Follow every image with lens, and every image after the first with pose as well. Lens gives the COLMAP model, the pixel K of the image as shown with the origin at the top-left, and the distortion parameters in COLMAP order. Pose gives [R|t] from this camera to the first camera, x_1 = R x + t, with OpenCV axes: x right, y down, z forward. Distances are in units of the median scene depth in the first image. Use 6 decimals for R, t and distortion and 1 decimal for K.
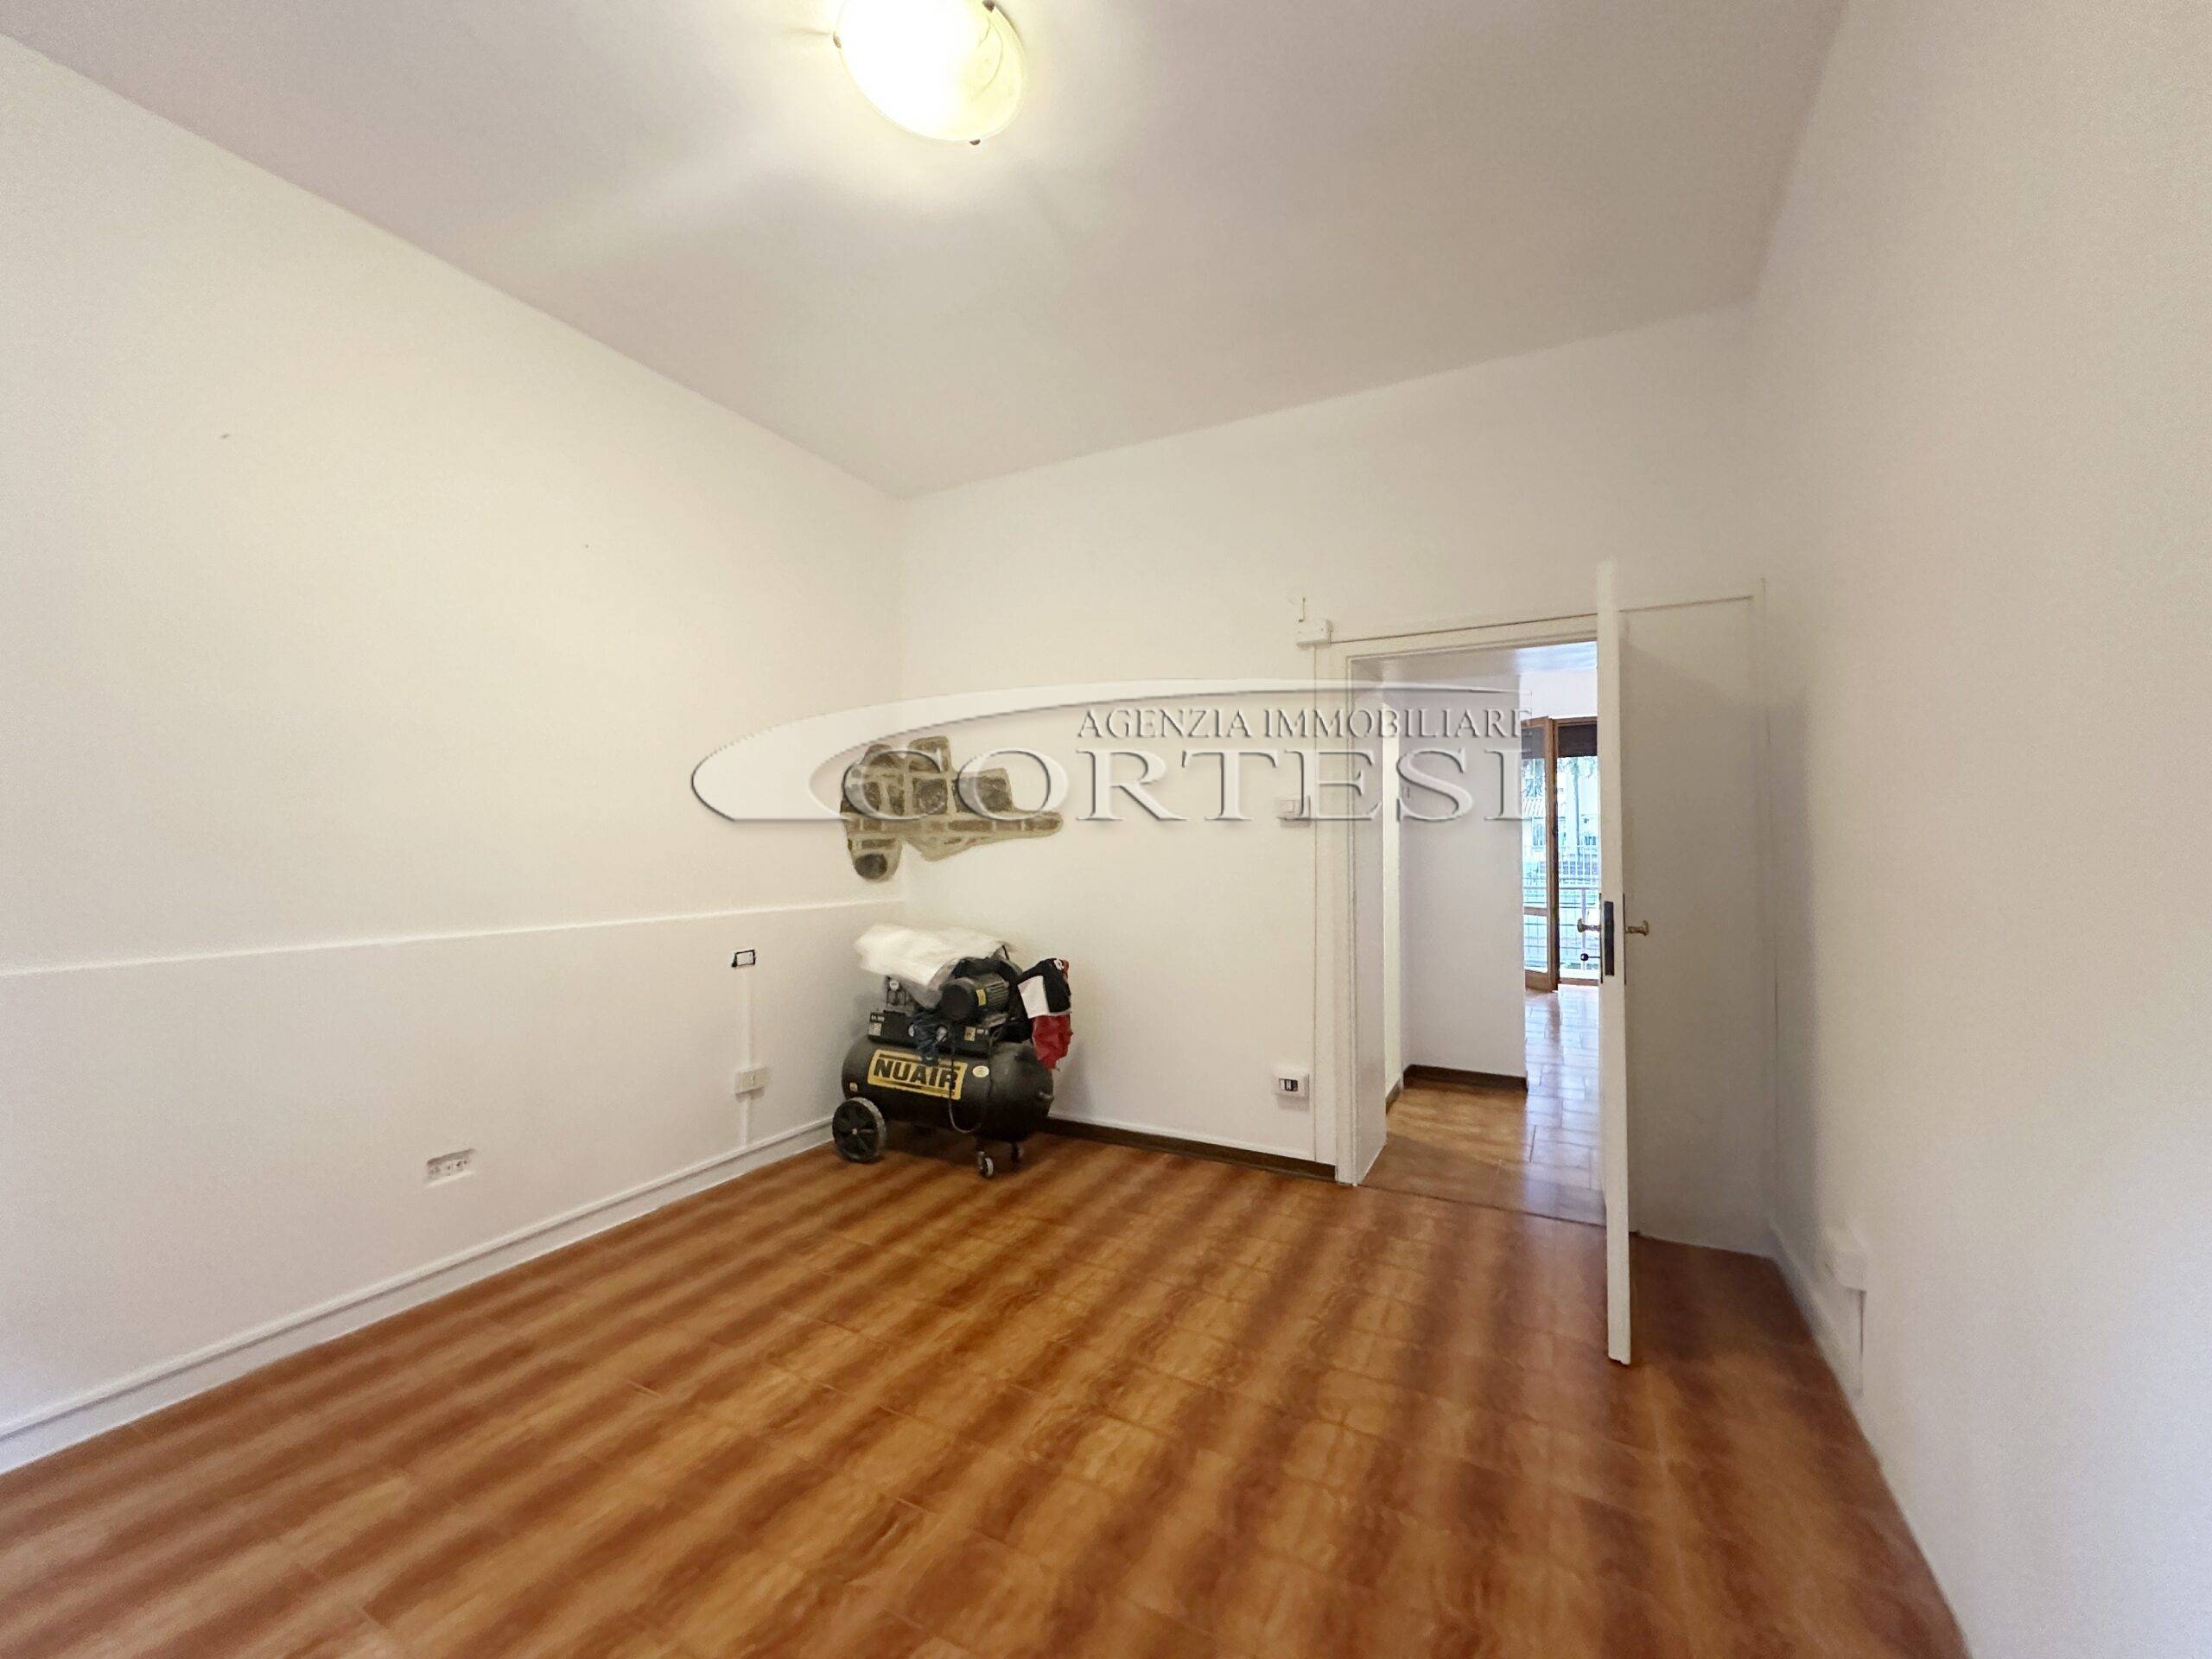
lens RADIAL K [[879.6, 0, 1105.5], [0, 879.6, 834.0], [0, 0, 1]] dist [-0.005153, 0.000842]
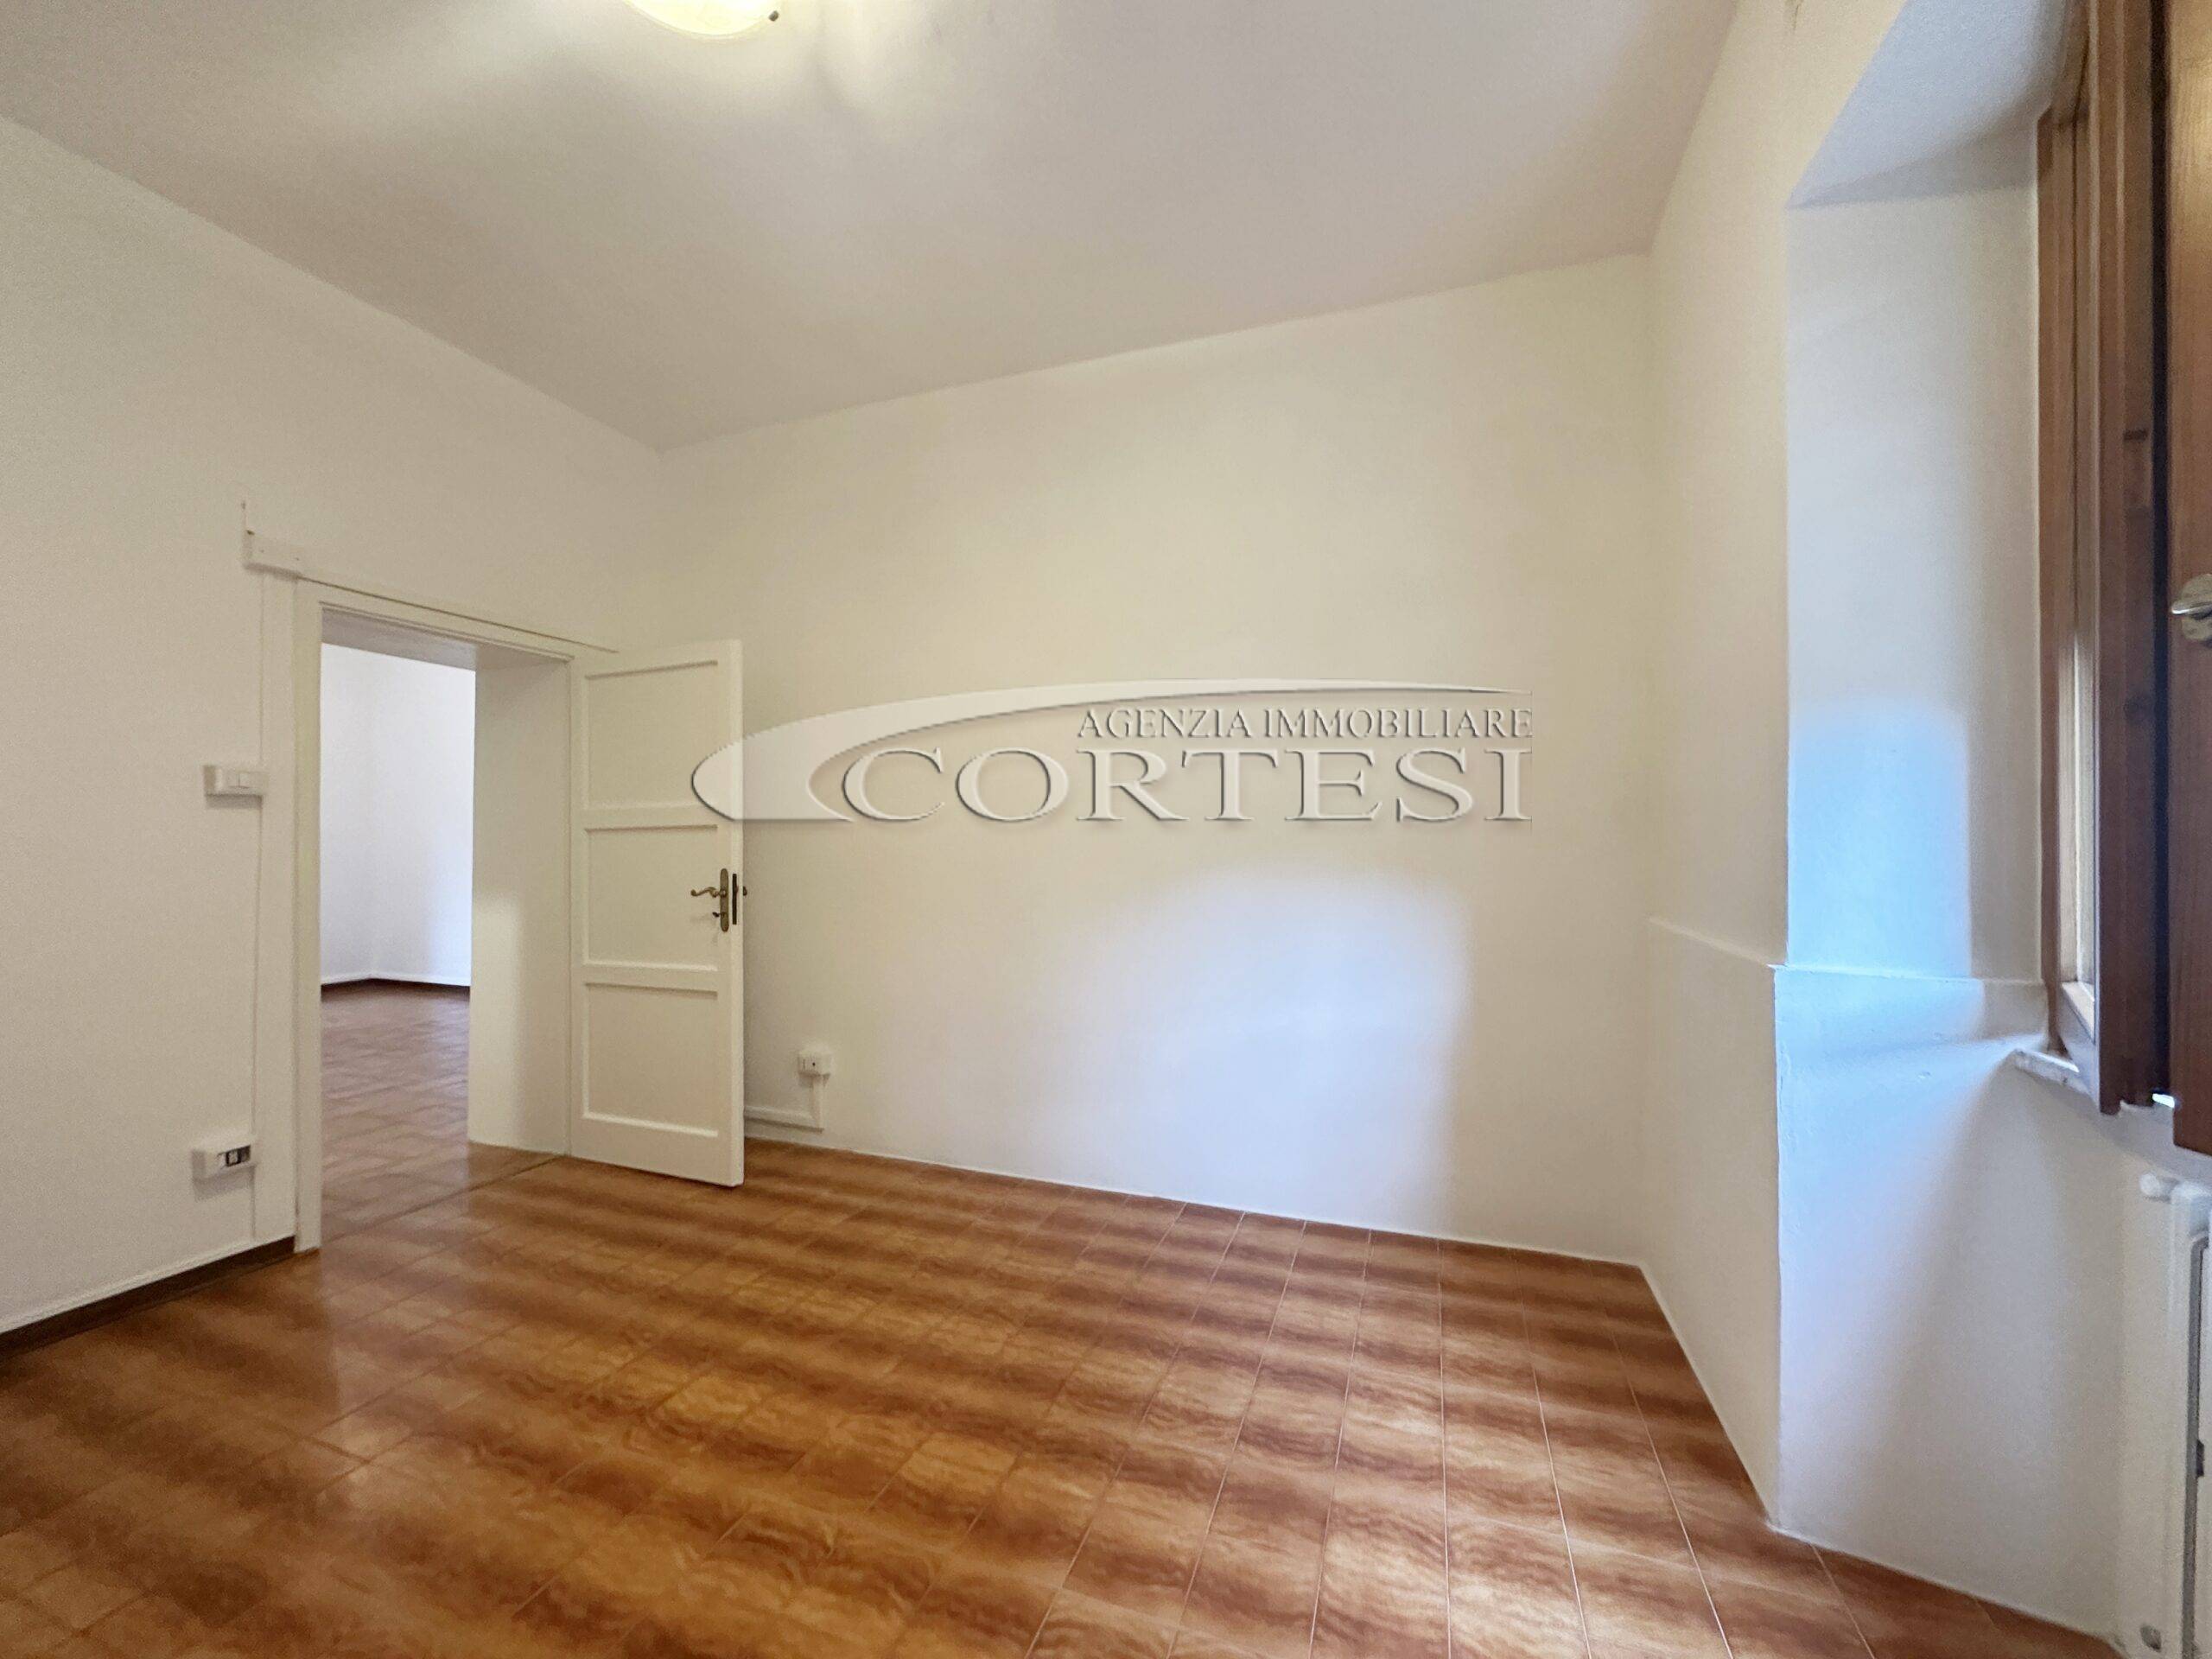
lens RADIAL K [[879.6, 0, 1108.8], [0, 879.6, 833.8], [0, 0, 1]] dist [-0.005153, 0.000842]
pose [[-0.131035, 0.010102, 0.991326, -0.998351], [-0.012402, 0.999853, -0.011828, 0.022466], [-0.991300, -0.013845, -0.130891, 0.604019]]
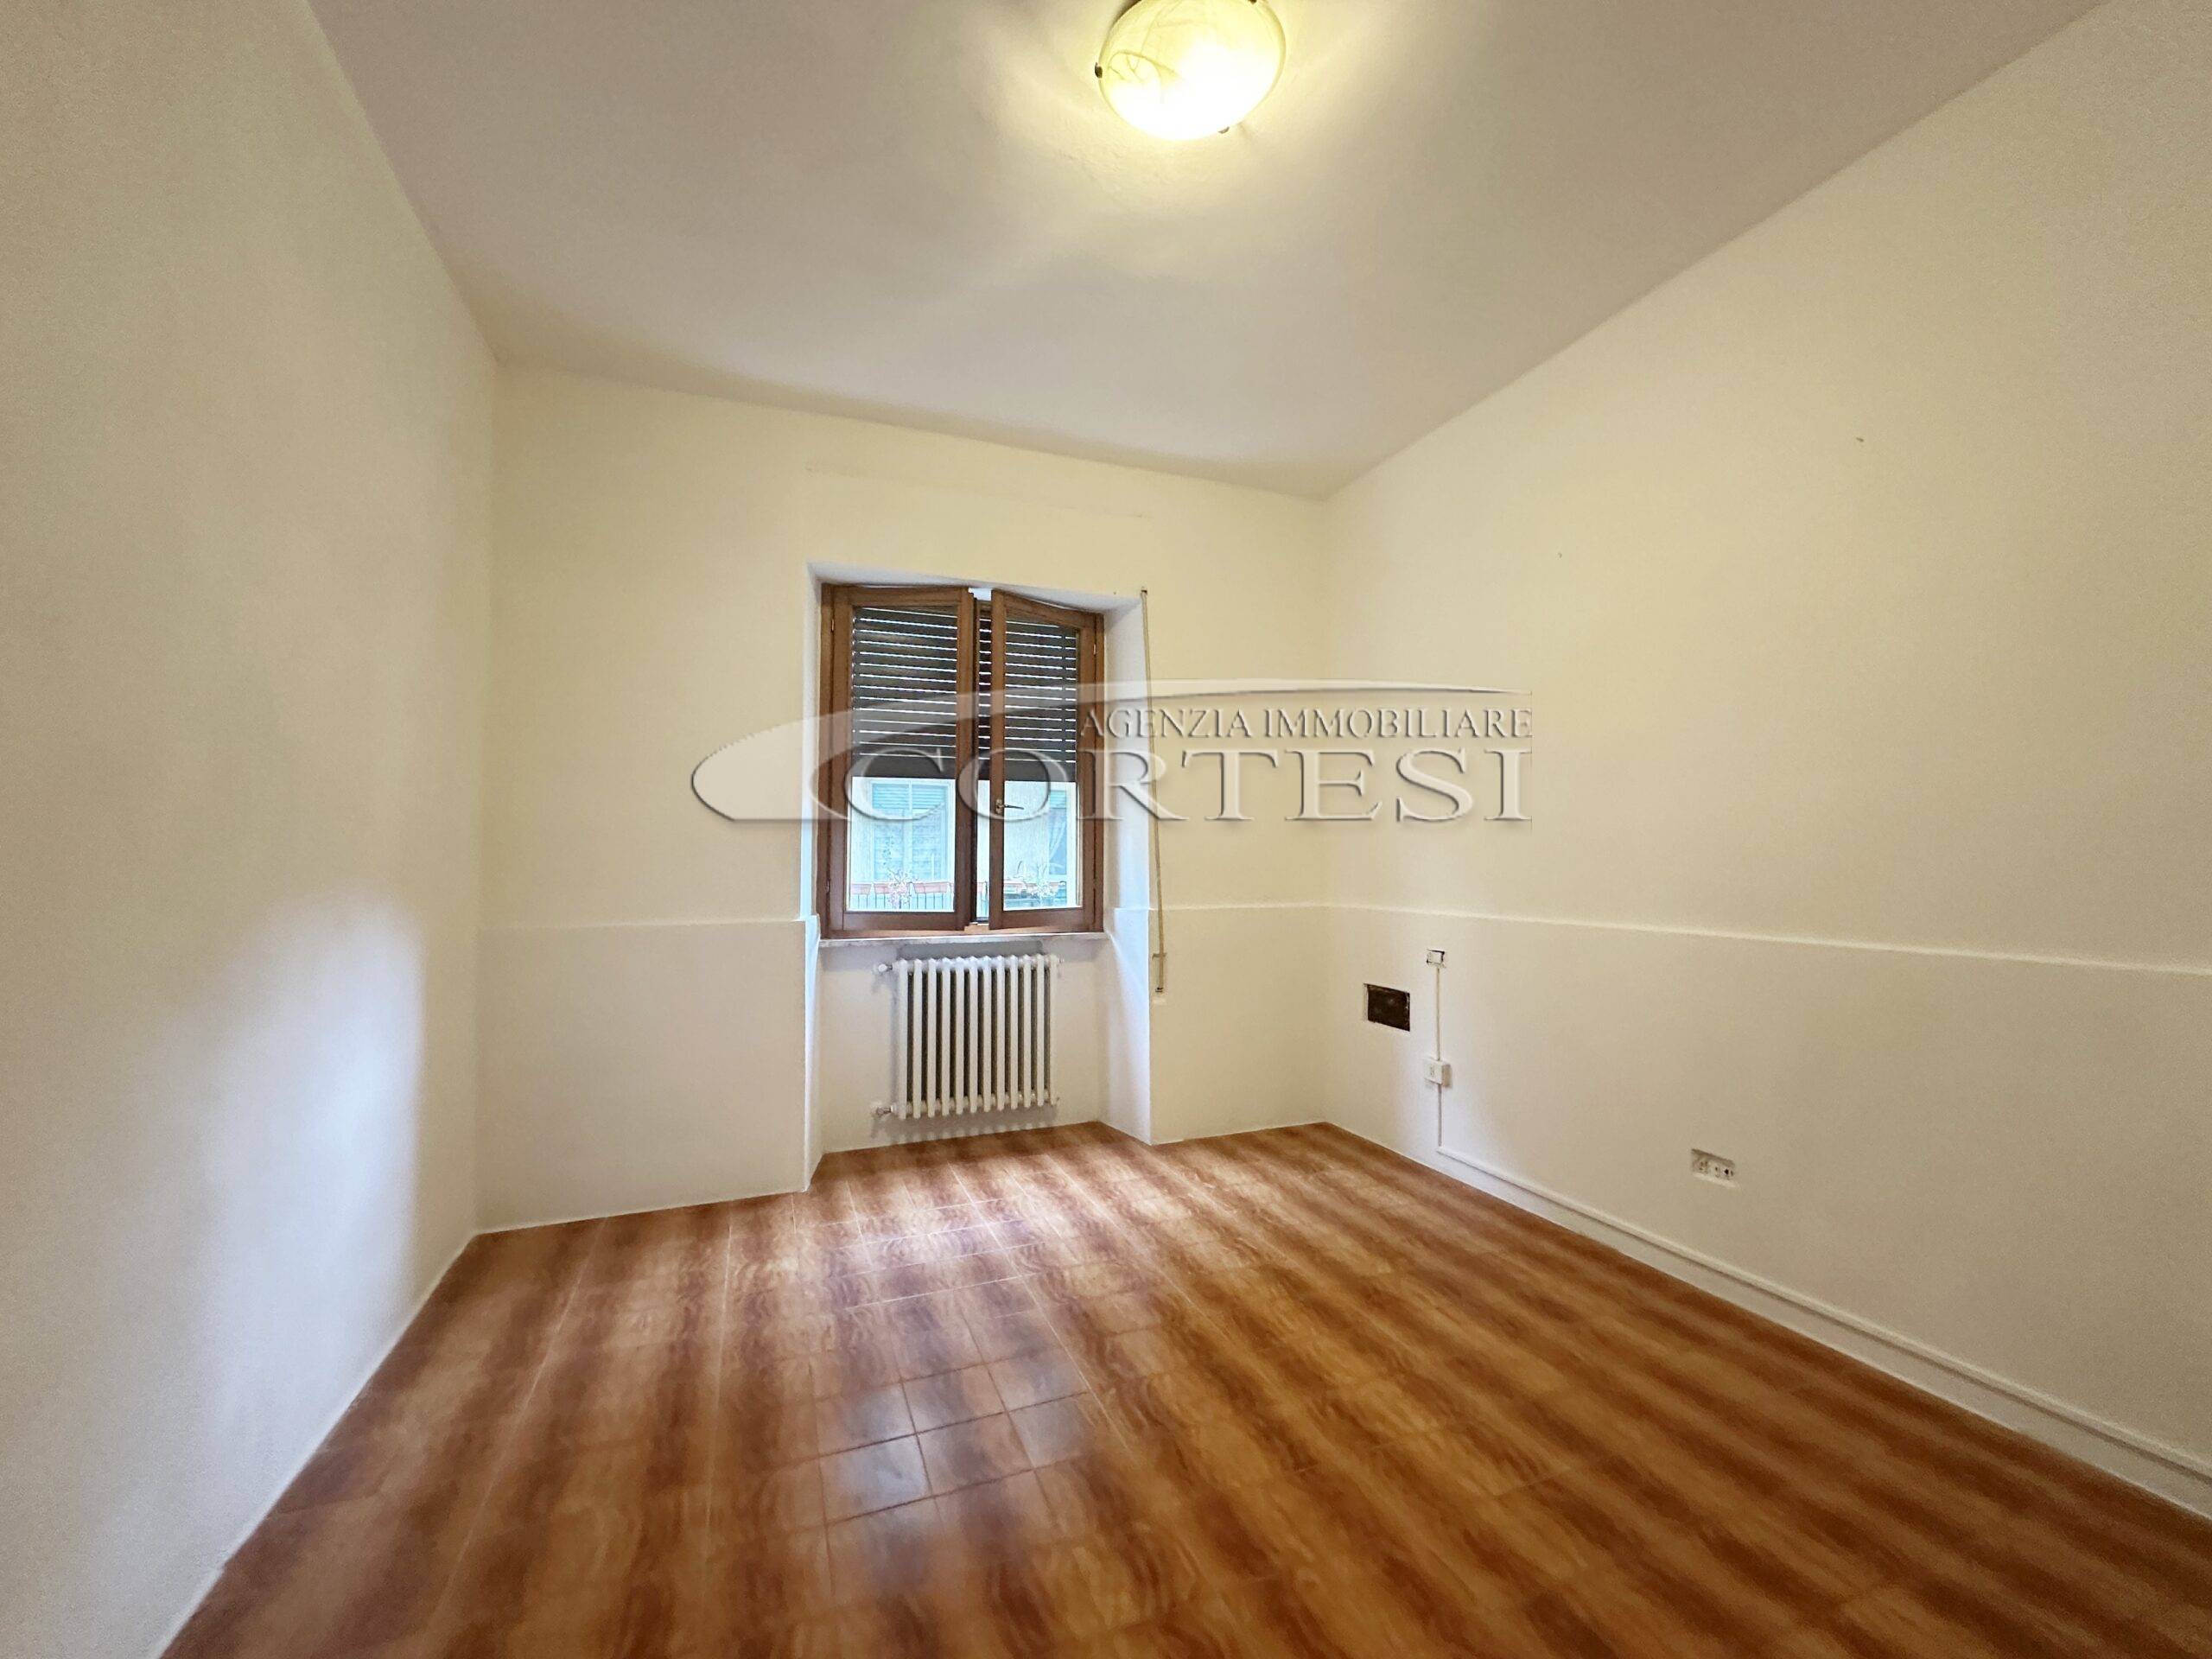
lens RADIAL K [[879.6, 0, 1107.5], [0, 879.6, 823.2], [0, 0, 1]] dist [-0.005153, 0.000842]
pose [[-0.654854, -0.024266, -0.755366, 0.561520], [0.017036, 0.998756, -0.046854, 0.032652], [0.755564, -0.043551, -0.653626, 1.408413]]
